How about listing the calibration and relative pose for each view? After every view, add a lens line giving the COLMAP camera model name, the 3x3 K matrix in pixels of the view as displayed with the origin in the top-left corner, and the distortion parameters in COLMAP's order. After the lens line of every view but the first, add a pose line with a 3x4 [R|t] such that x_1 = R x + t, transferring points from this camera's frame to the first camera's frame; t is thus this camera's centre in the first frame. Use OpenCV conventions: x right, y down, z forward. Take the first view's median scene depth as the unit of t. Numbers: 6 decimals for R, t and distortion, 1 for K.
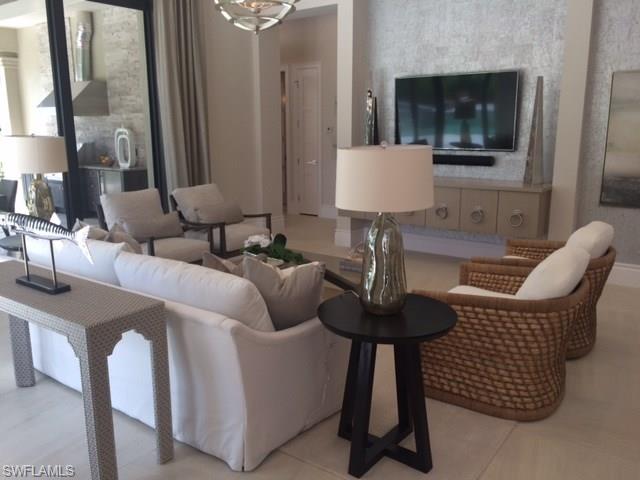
lens RADIAL K [[555.4, 0, 320.0], [0, 555.4, 240.0], [0, 0, 1]] dist [0.007392, 0.004185]
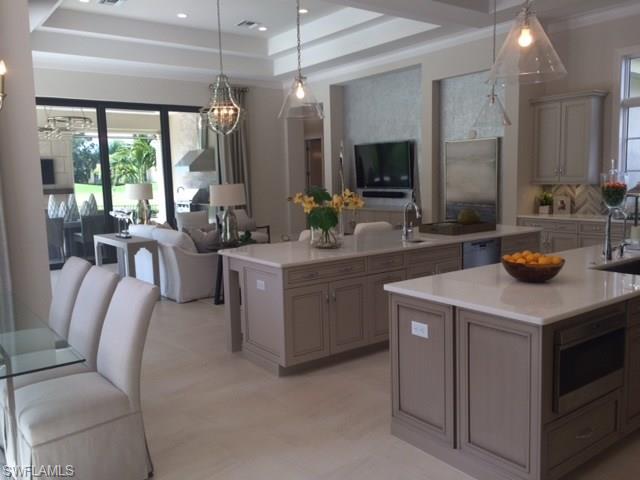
lens RADIAL K [[555.4, 0, 320.0], [0, 555.4, 240.0], [0, 0, 1]] dist [0.007392, 0.004185]
pose [[0.961267, 0.011897, -0.275362, 0.625497], [-0.035106, 0.996216, -0.079512, 0.148842], [0.273374, 0.086099, 0.958047, -0.714840]]
